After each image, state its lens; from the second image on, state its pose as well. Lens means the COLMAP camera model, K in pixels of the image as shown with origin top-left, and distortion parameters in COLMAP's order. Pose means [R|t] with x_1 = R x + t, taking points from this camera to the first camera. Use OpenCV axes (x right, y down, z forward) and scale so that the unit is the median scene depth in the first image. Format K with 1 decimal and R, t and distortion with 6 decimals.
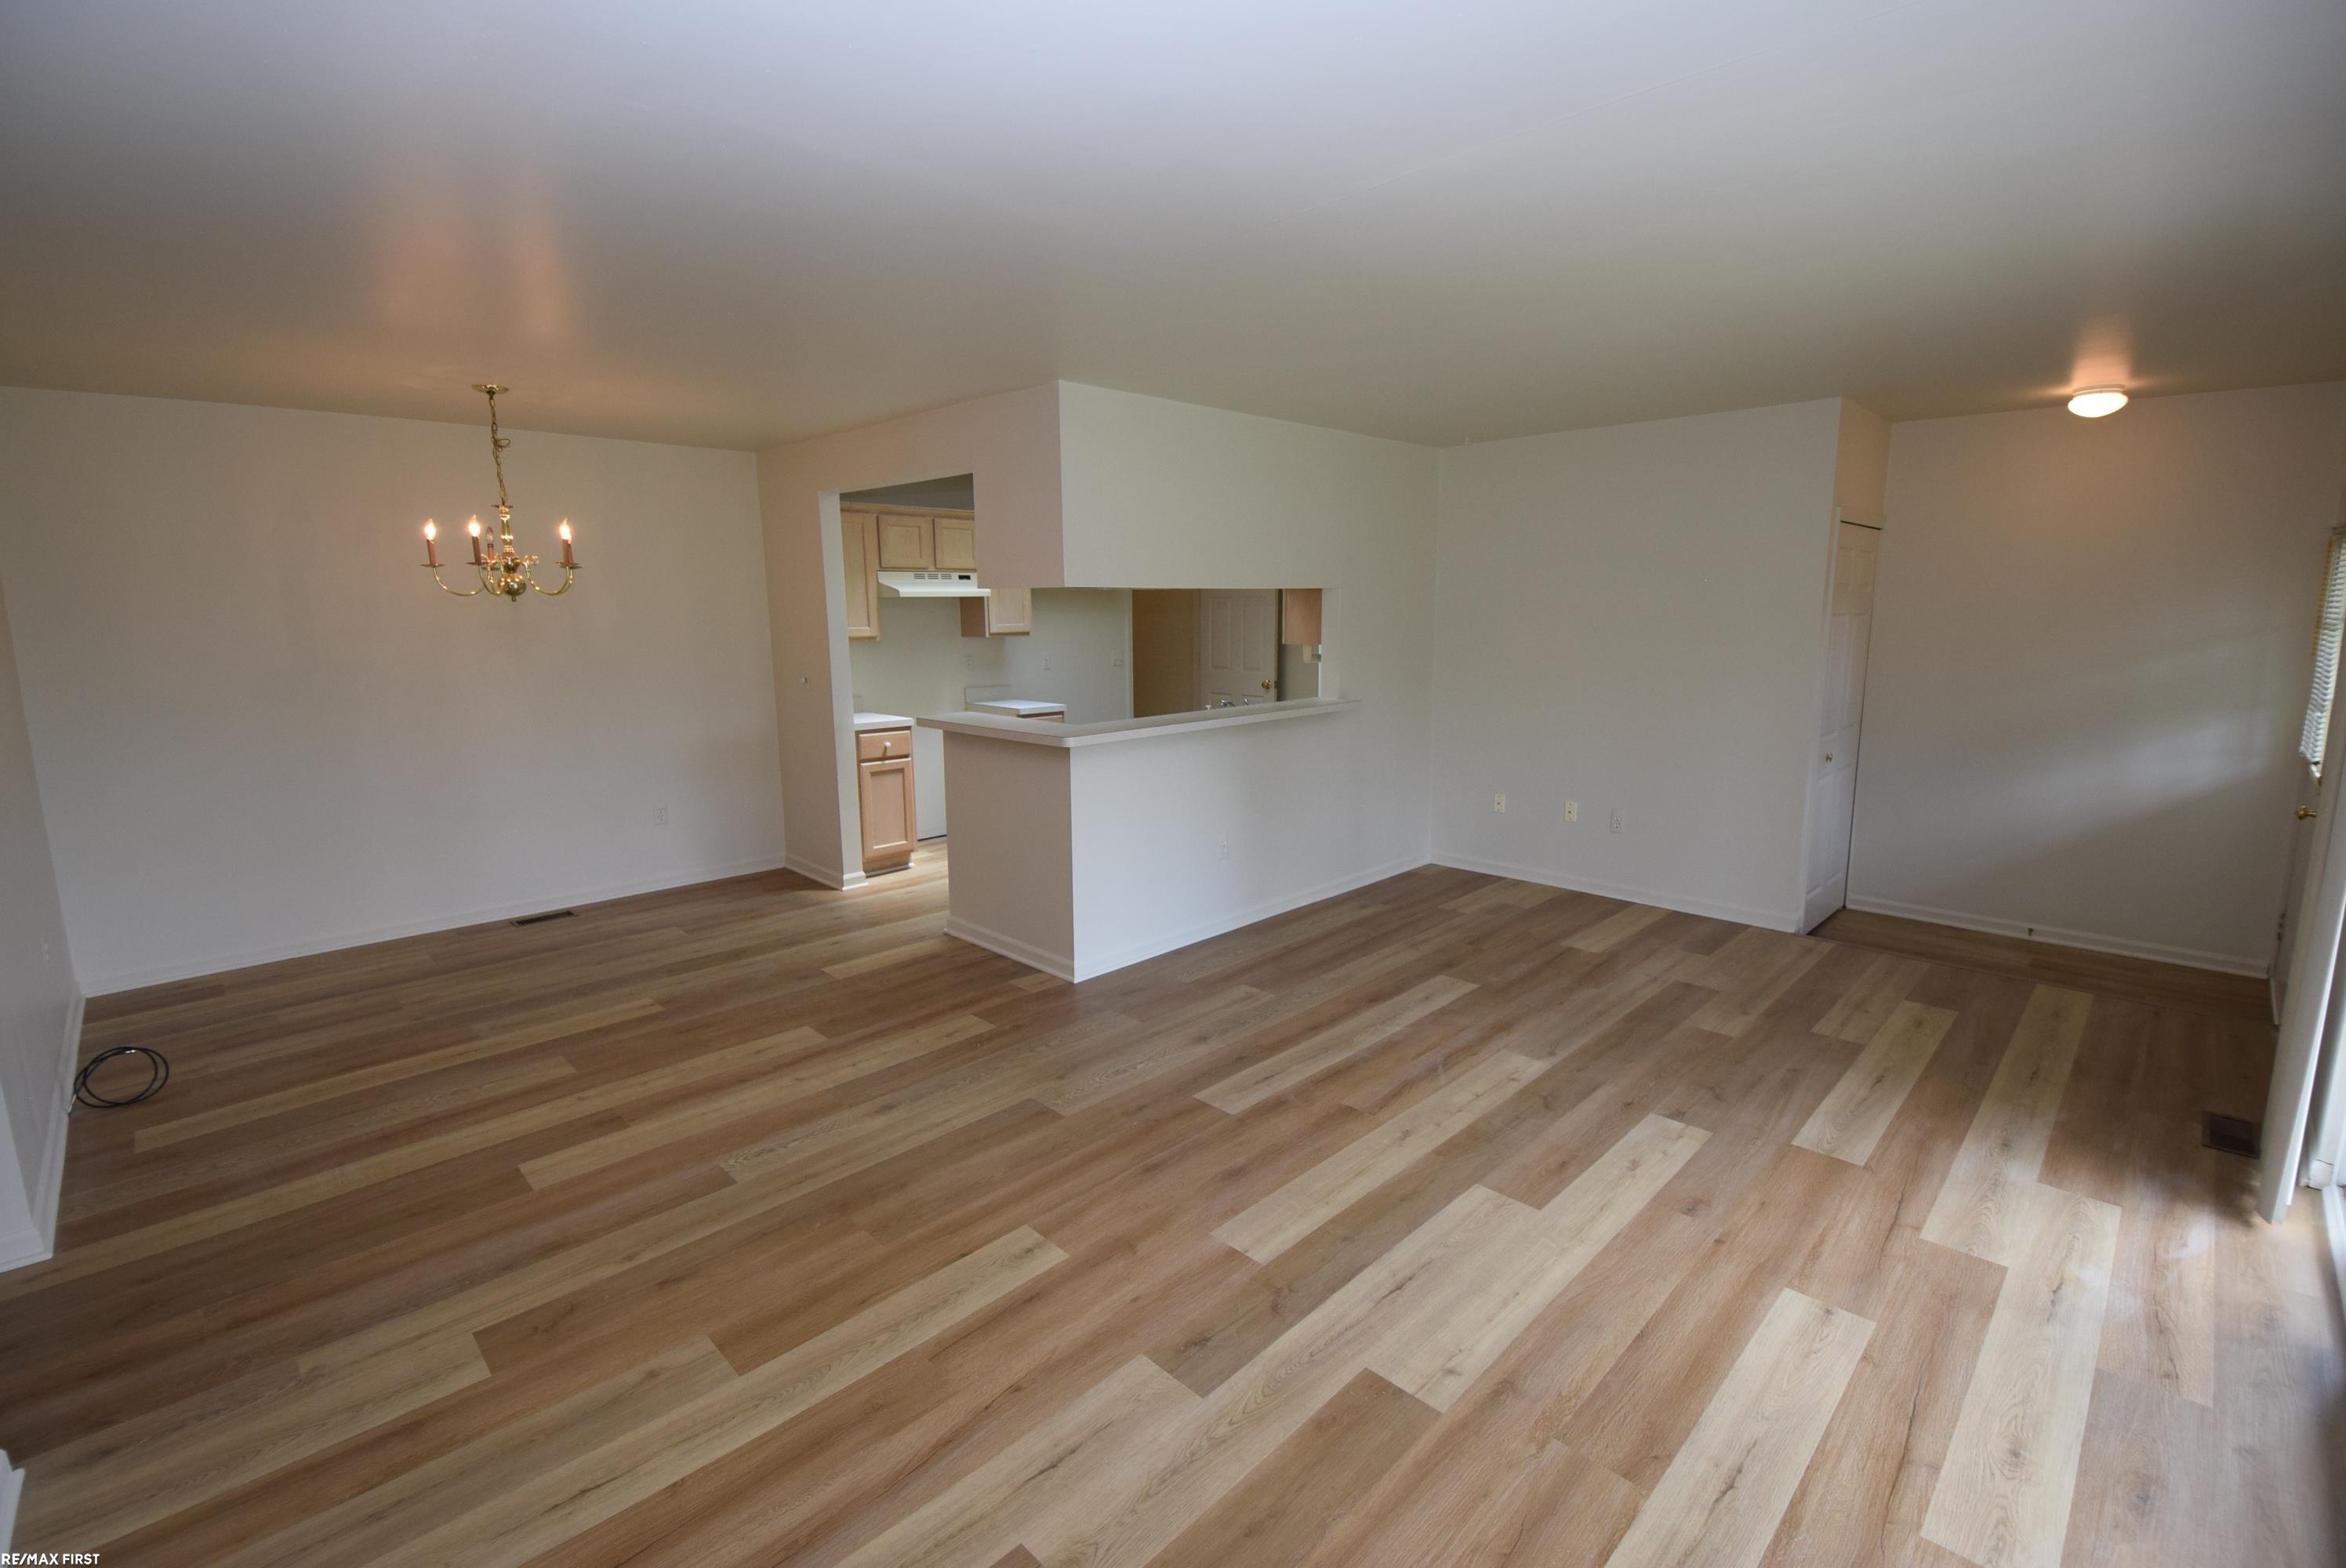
lens RADIAL K [[1033.4, 0, 1185.4], [0, 1033.4, 779.9], [0, 0, 1]] dist [0.003949, -0.013992]
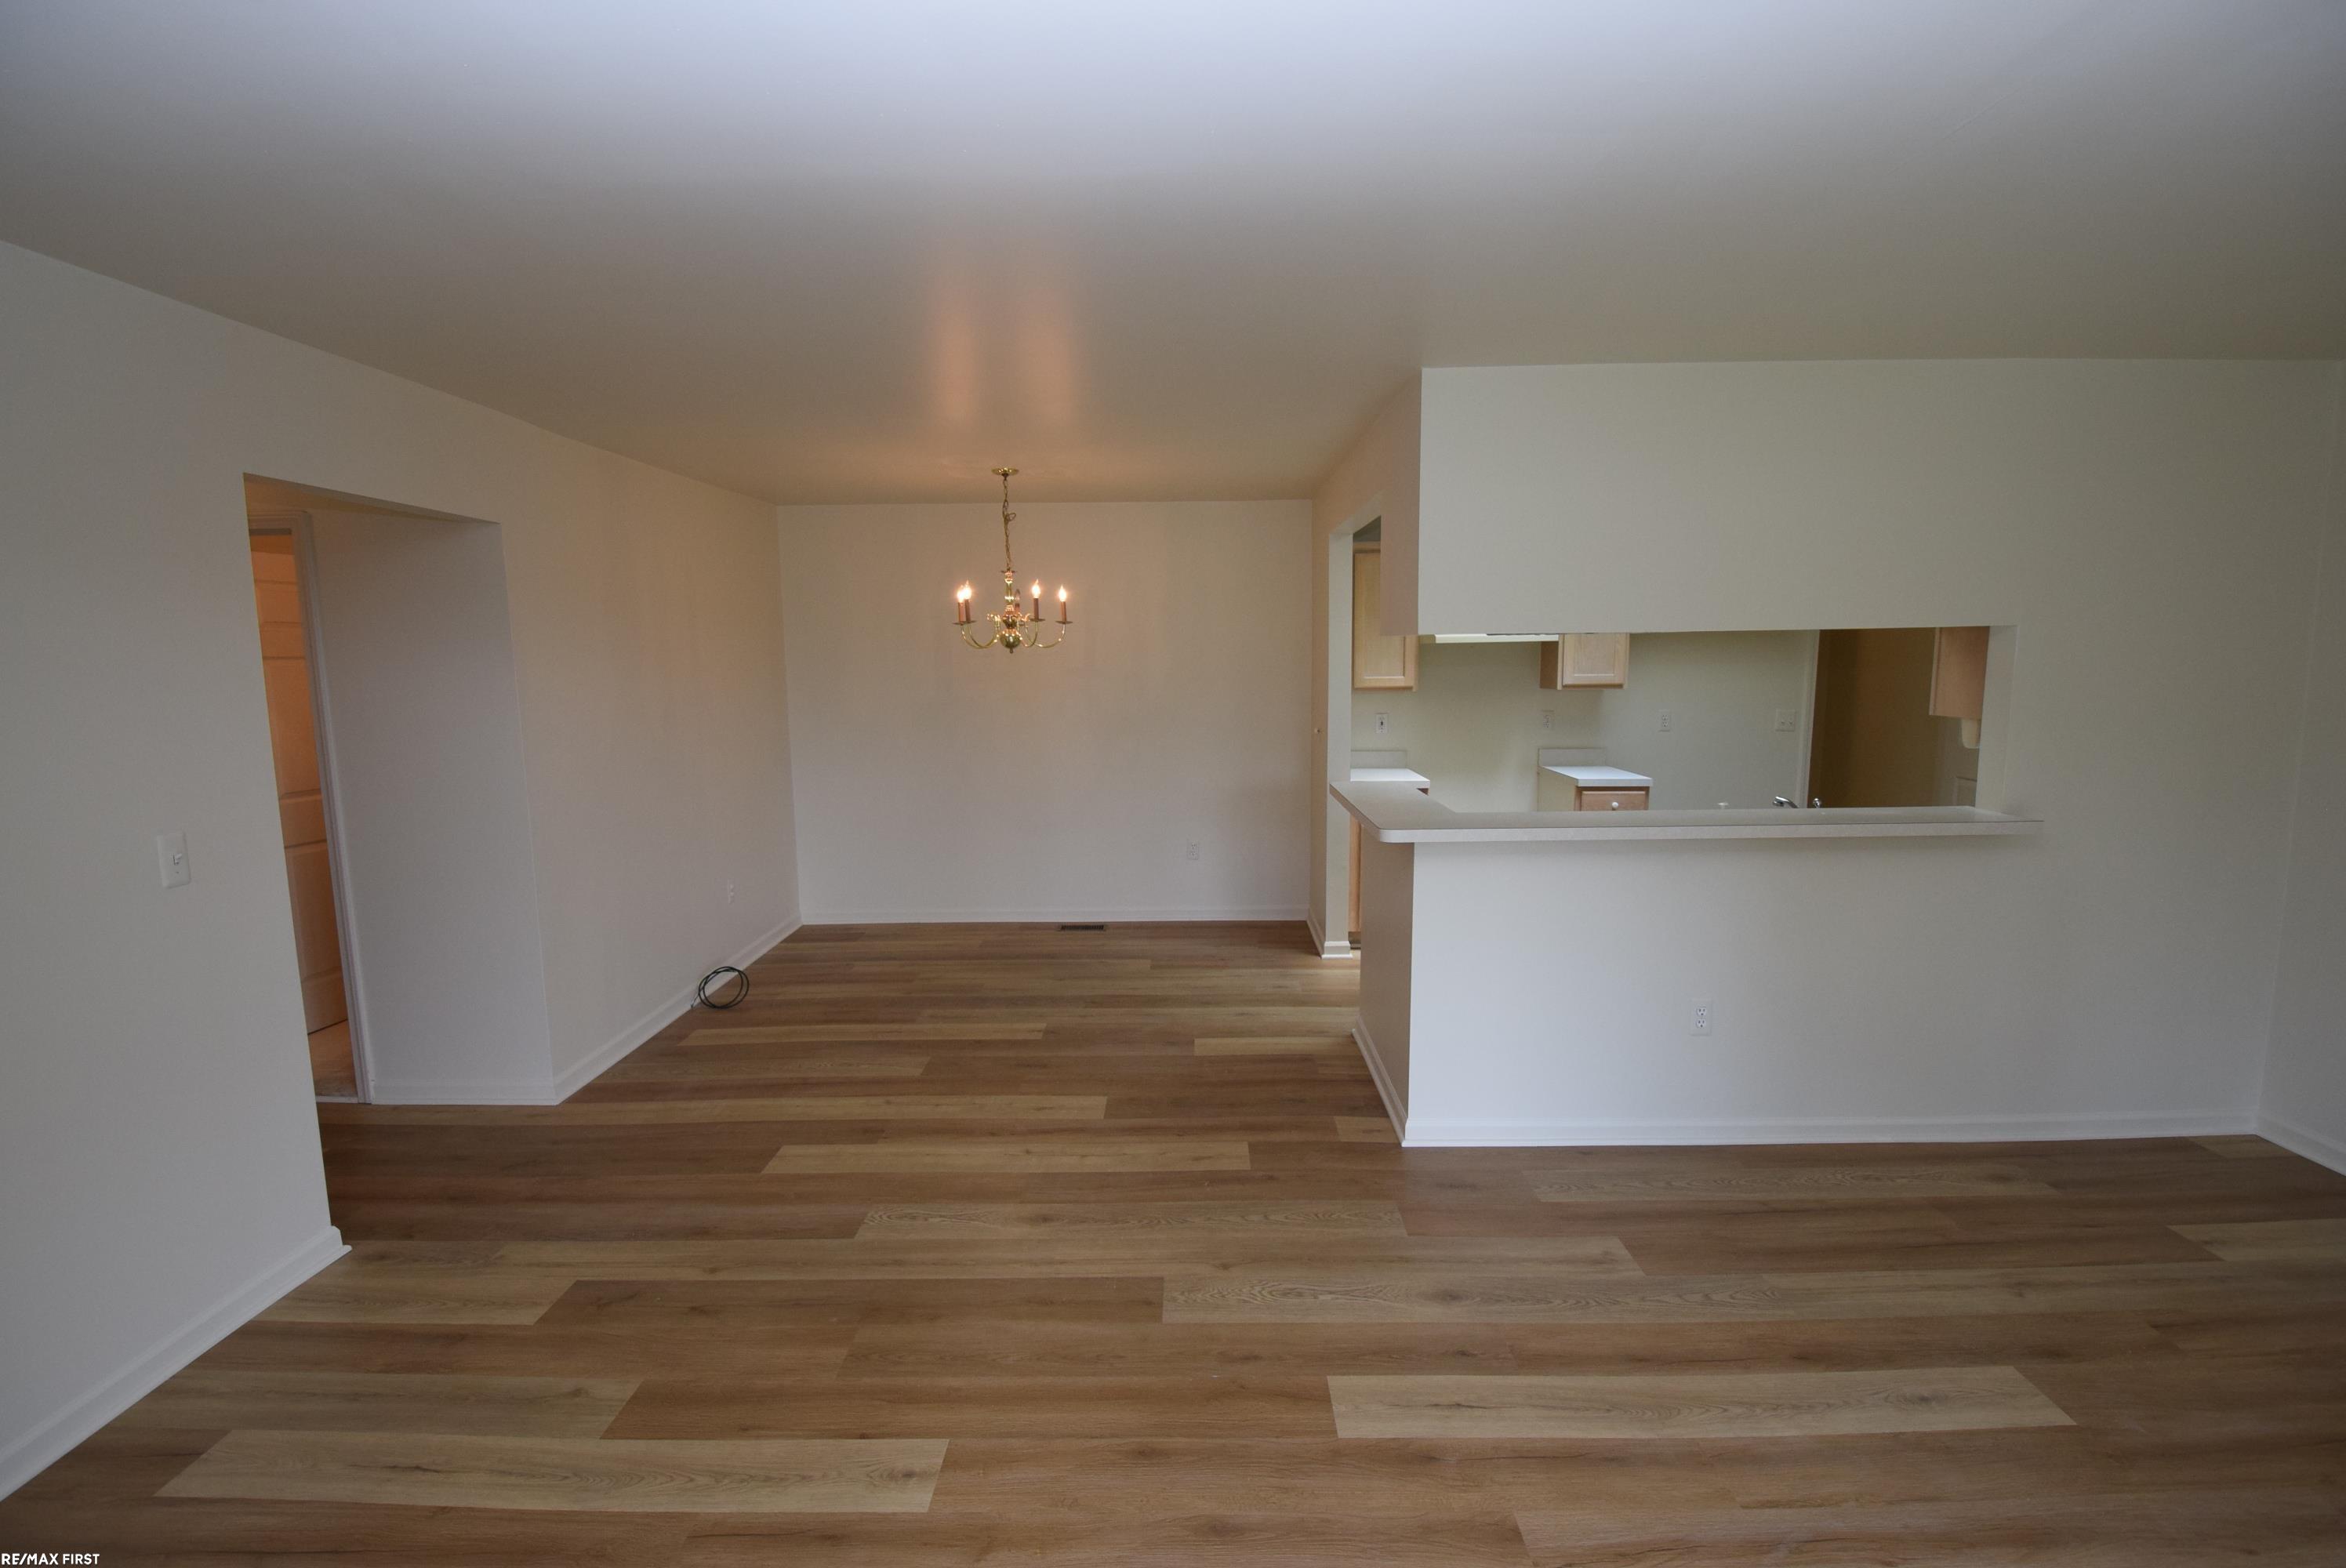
lens RADIAL K [[1033.4, 0, 1177.2], [0, 1033.4, 774.1], [0, 0, 1]] dist [0.003949, -0.013992]
pose [[0.695216, 0.084360, -0.713833, 0.344915], [-0.114191, 0.993439, 0.006191, -0.073129], [0.709673, 0.077210, 0.700288, 0.368835]]
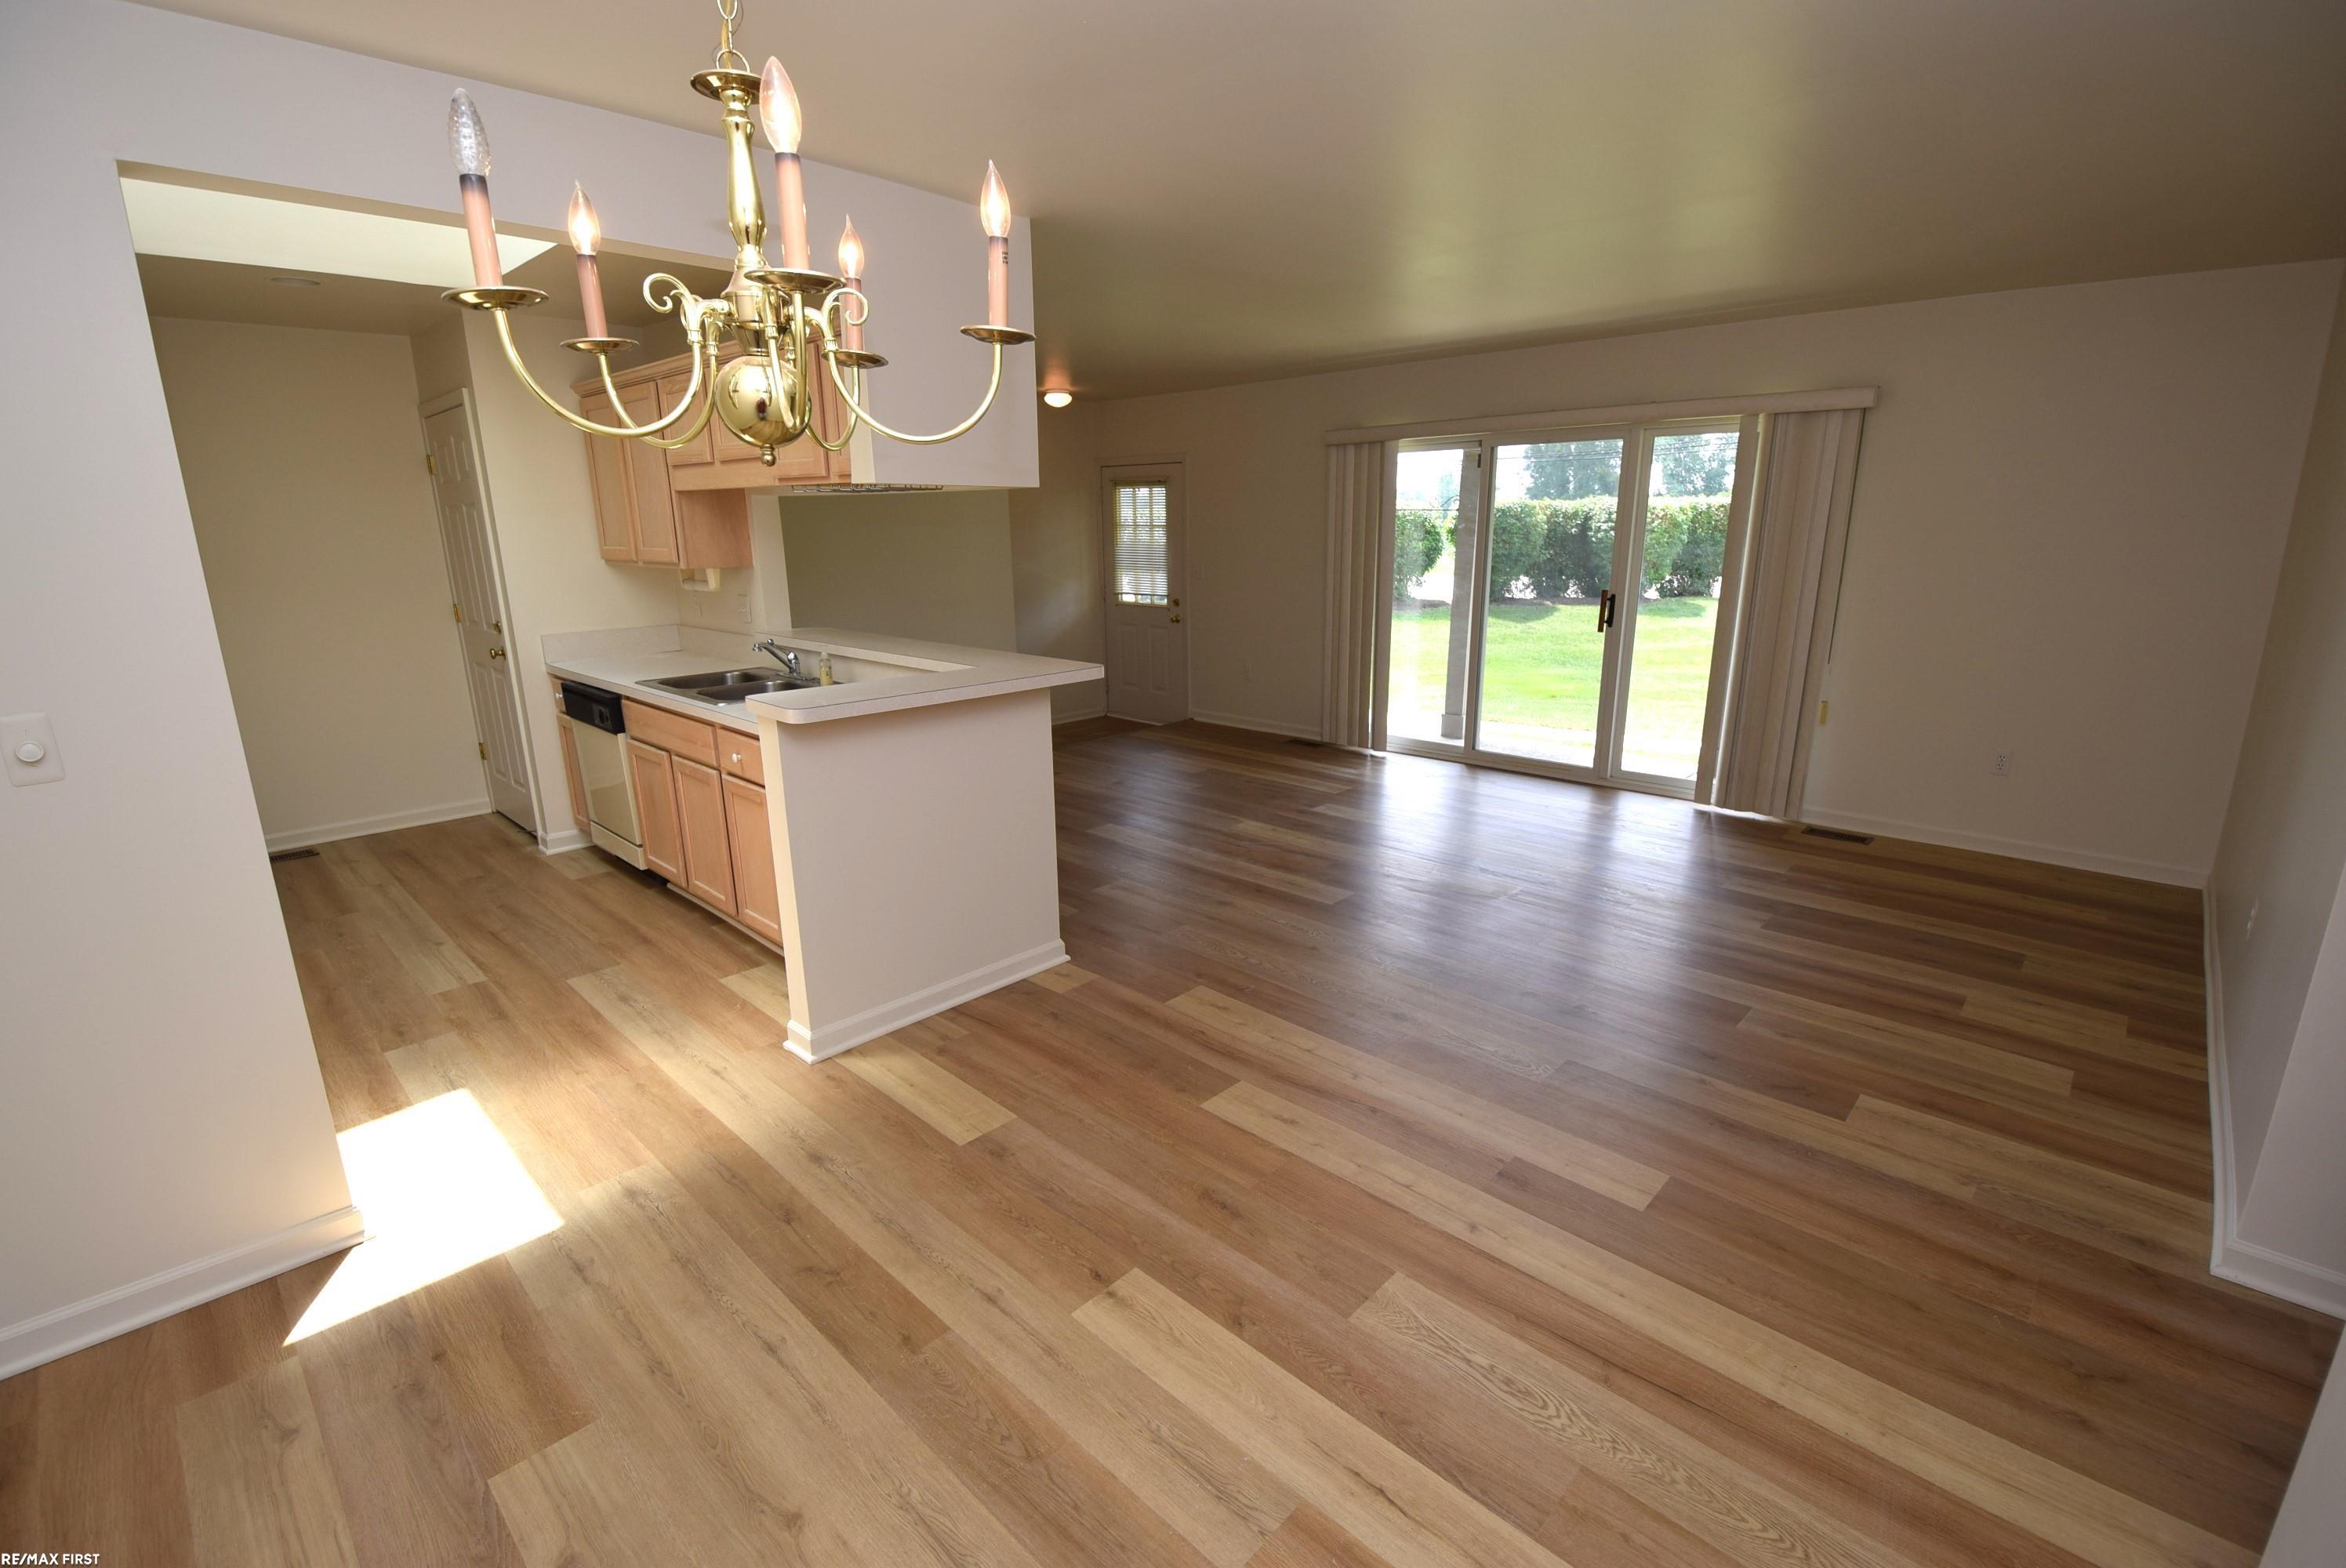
lens RADIAL K [[1033.4, 0, 1185.1], [0, 1033.4, 780.5], [0, 0, 1]] dist [0.003949, -0.013992]
pose [[-0.027603, -0.238426, 0.970768, -1.036475], [0.176812, 0.954661, 0.239497, -0.152124], [-0.983857, 0.178255, 0.015805, 0.992766]]
